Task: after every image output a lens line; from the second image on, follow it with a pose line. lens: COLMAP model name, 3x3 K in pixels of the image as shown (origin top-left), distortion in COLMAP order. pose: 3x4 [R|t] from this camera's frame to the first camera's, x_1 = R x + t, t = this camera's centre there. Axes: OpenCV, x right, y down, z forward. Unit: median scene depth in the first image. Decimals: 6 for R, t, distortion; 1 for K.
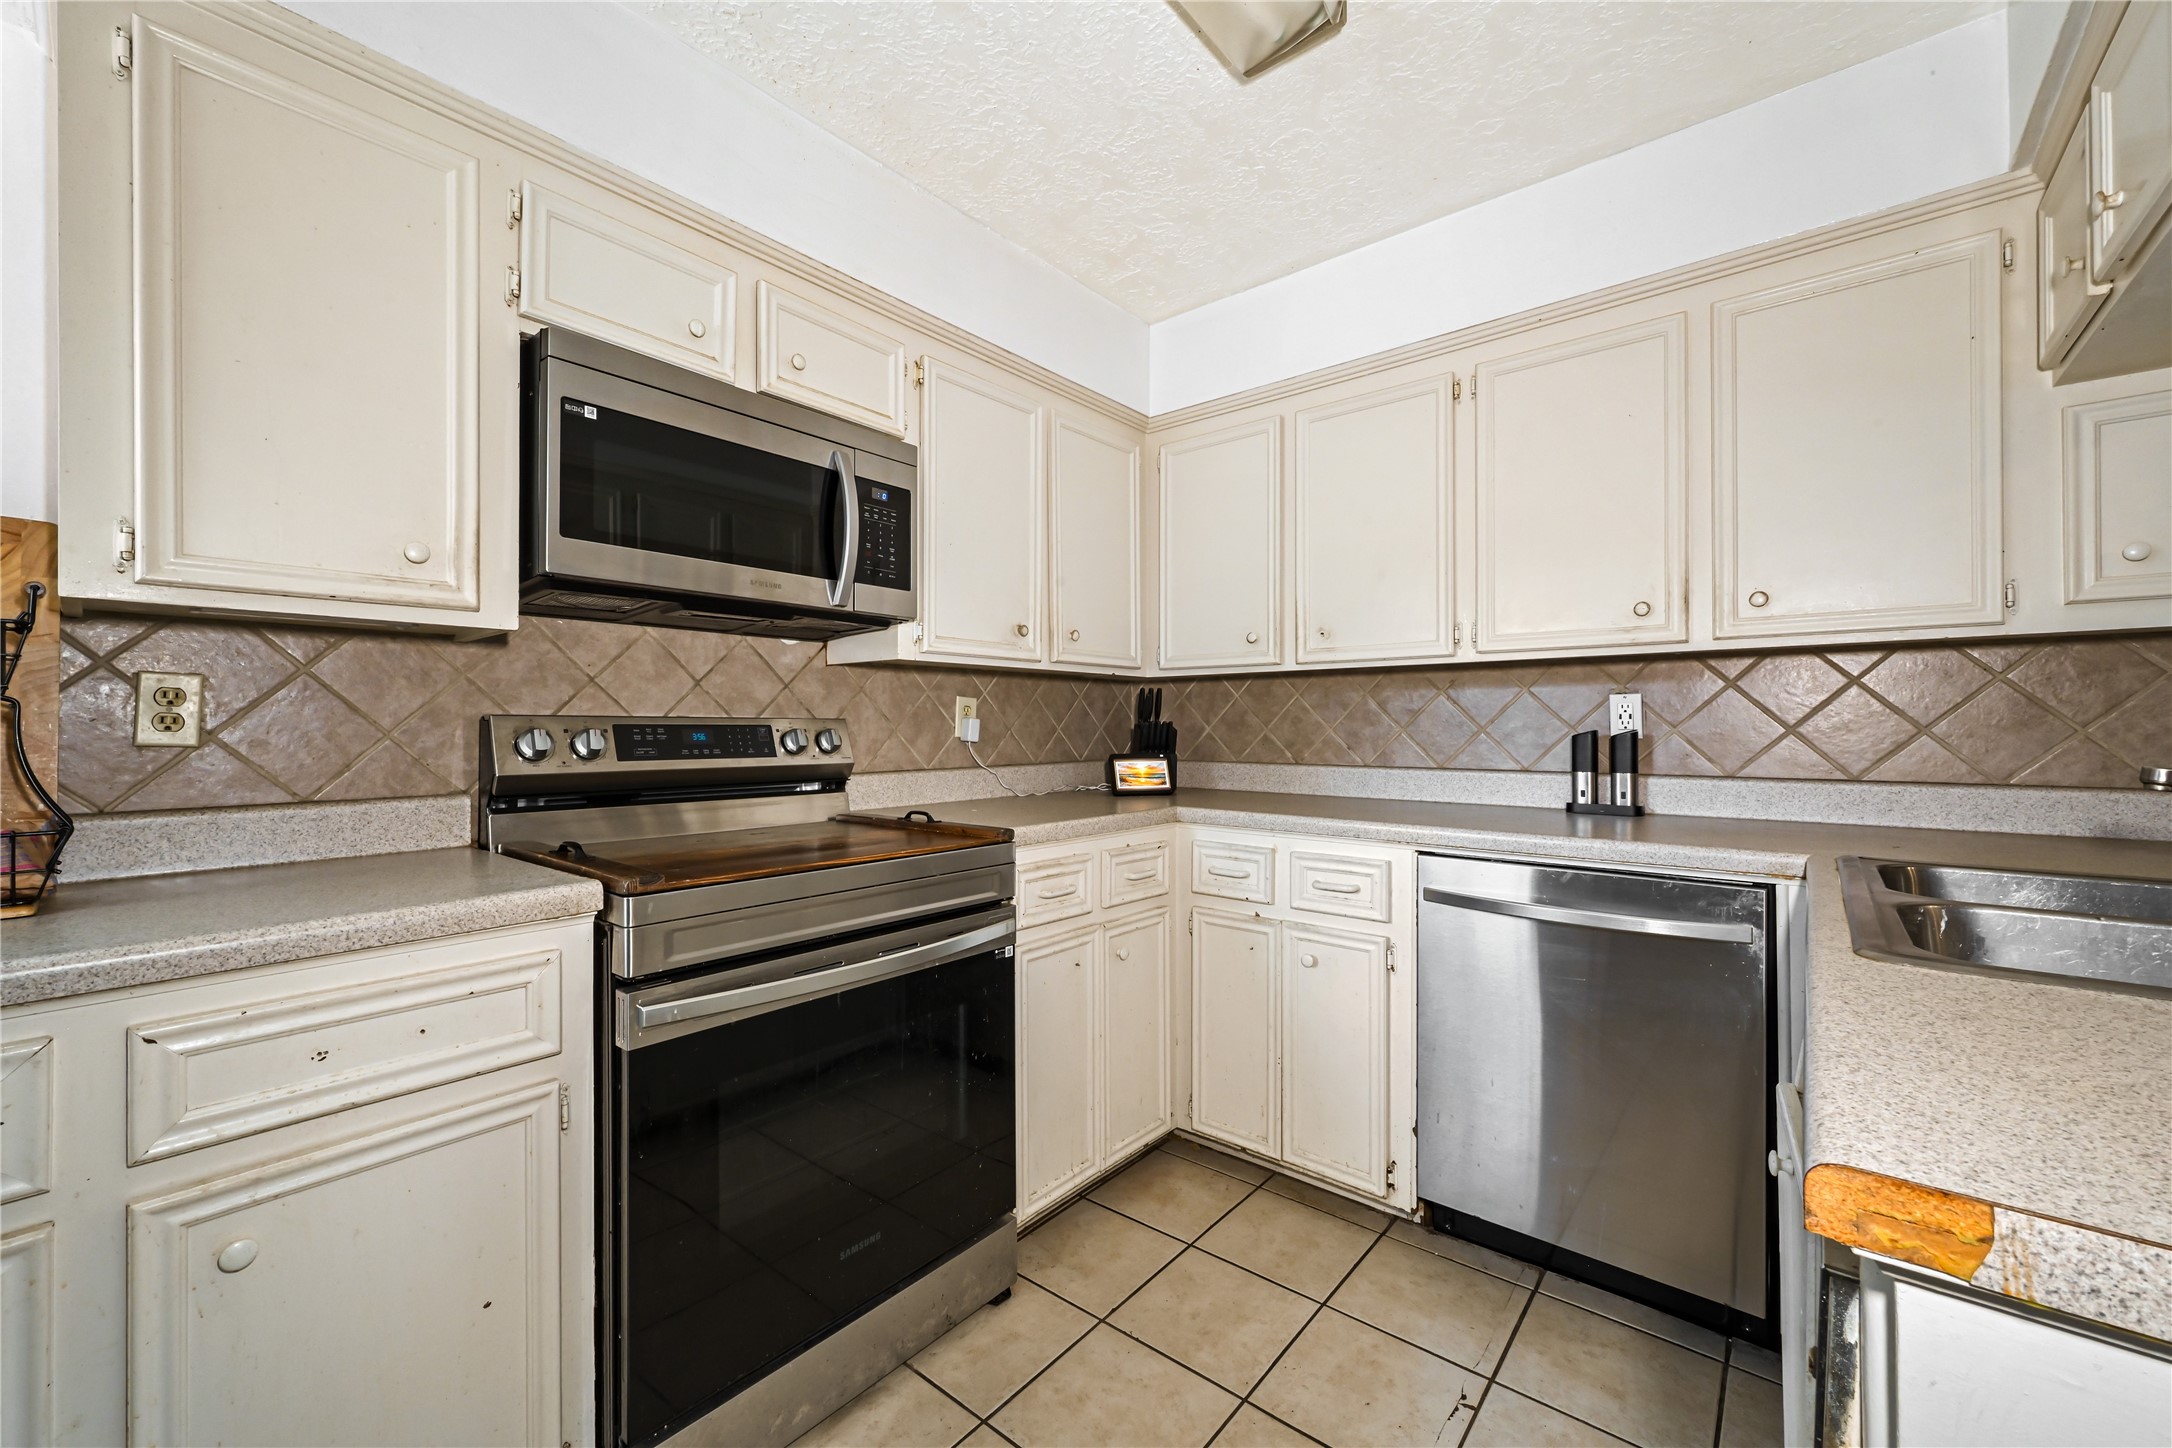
lens RADIAL K [[859.5, 0, 1093.2], [0, 859.5, 721.6], [0, 0, 1]] dist [0.001326, -0.000587]
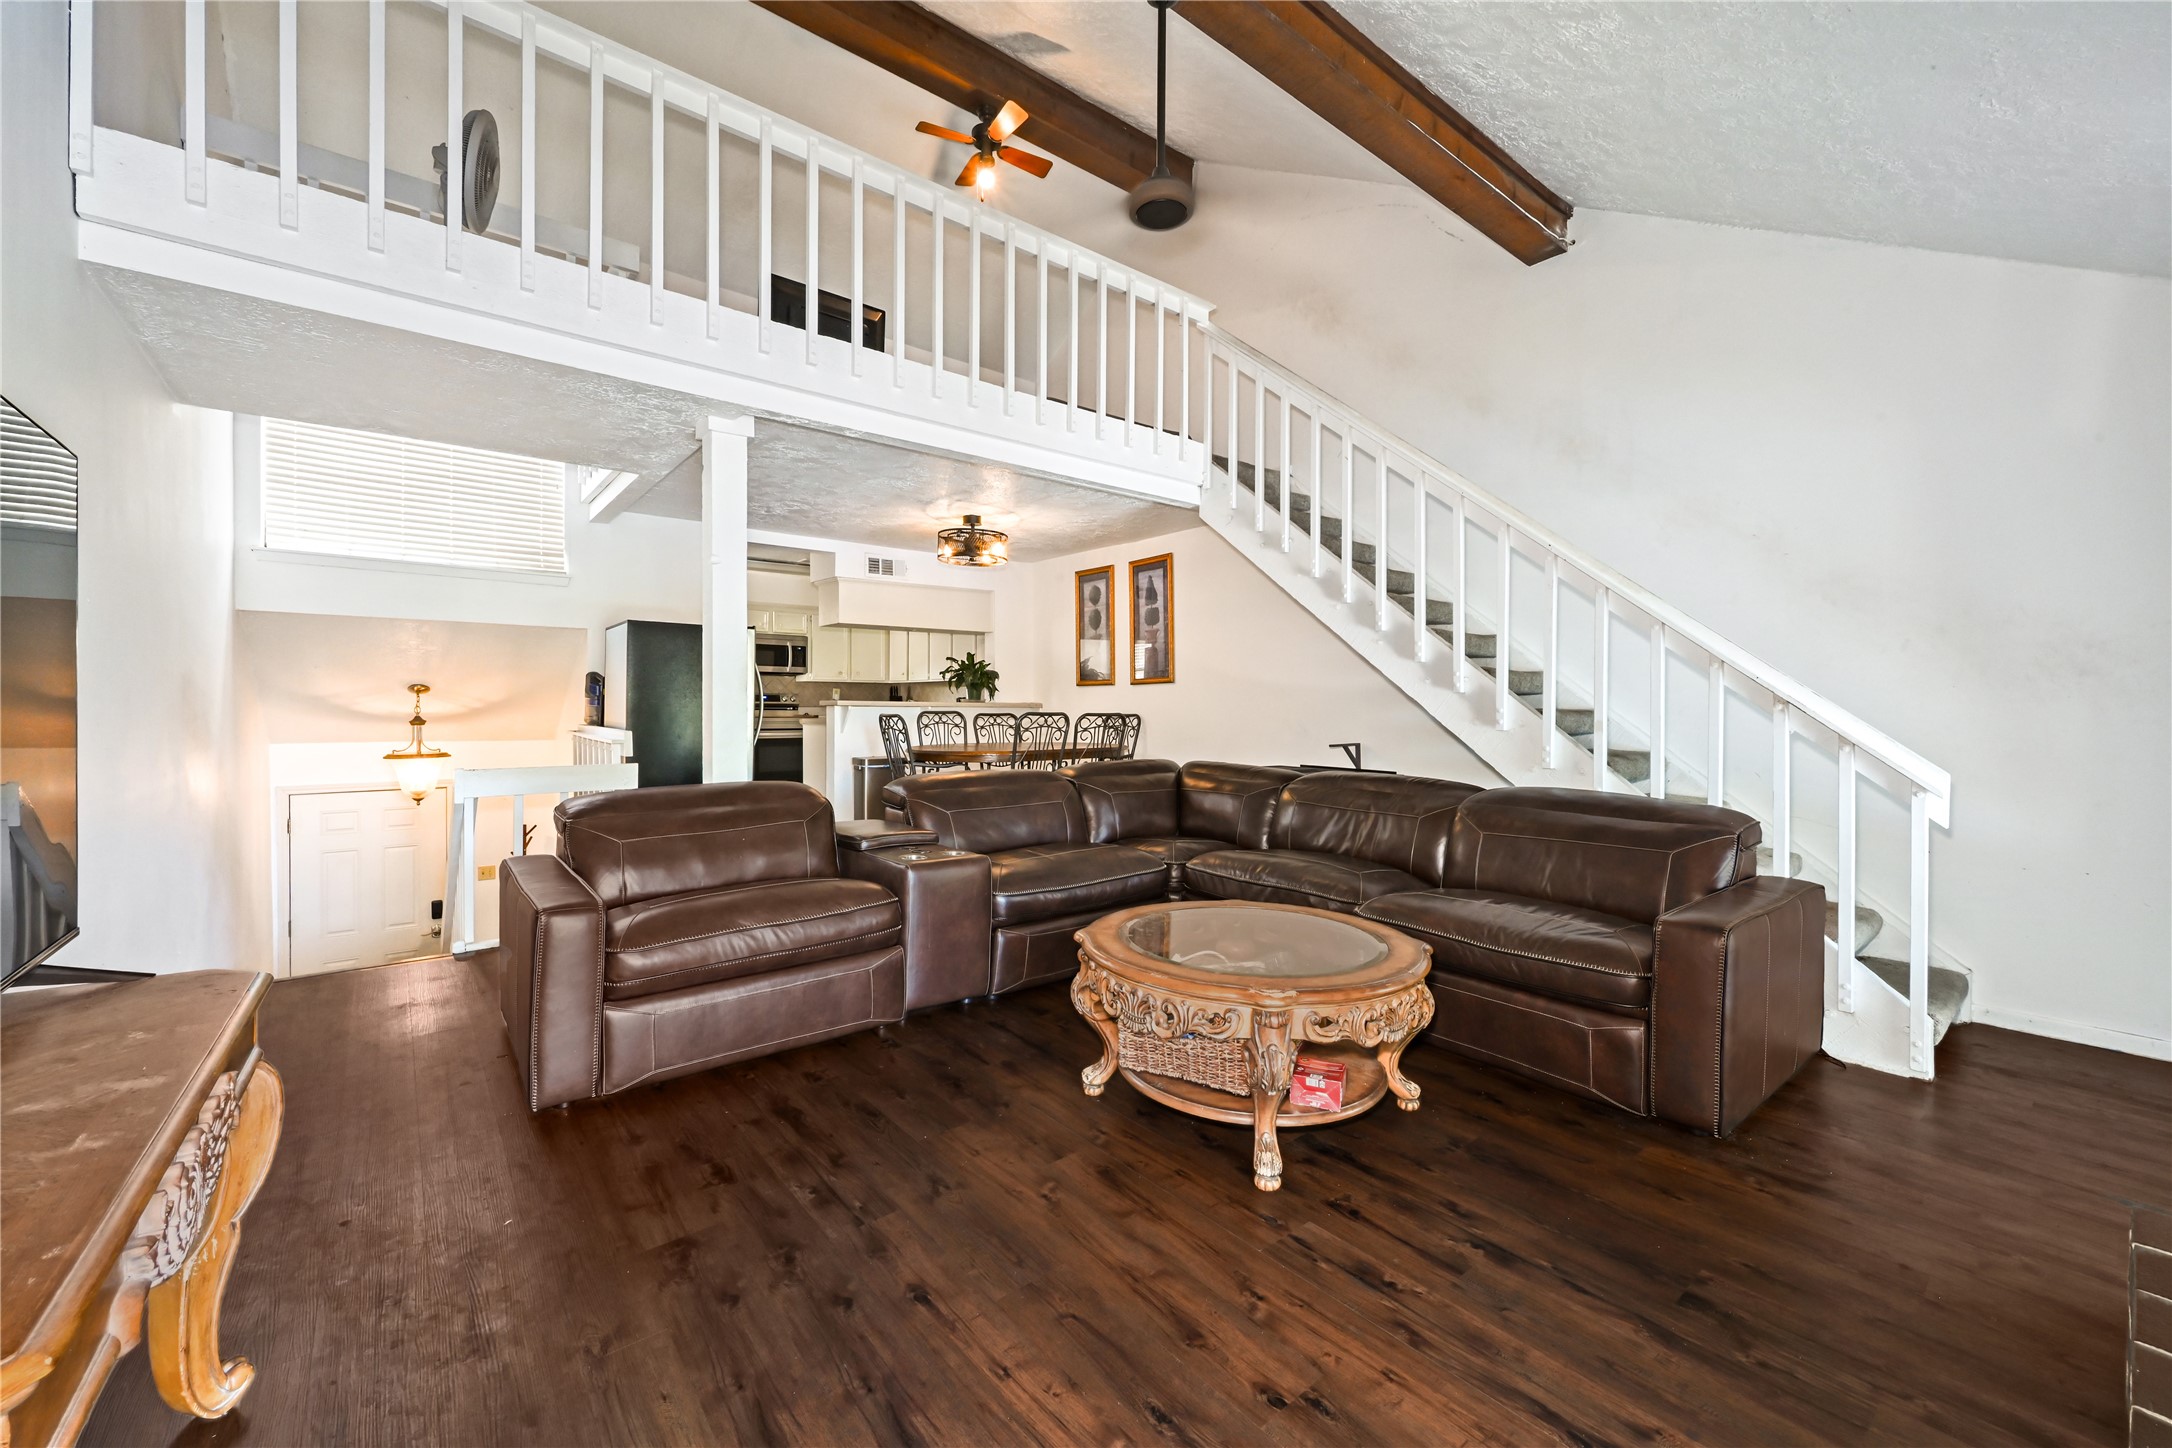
lens RADIAL K [[859.5, 0, 1077.7], [0, 859.5, 720.8], [0, 0, 1]] dist [0.001326, -0.000587]
pose [[0.979075, 0.011993, -0.203145, 2.278441], [-0.007608, 0.999721, 0.022354, 0.028229], [0.203356, -0.020341, 0.978893, -3.433754]]
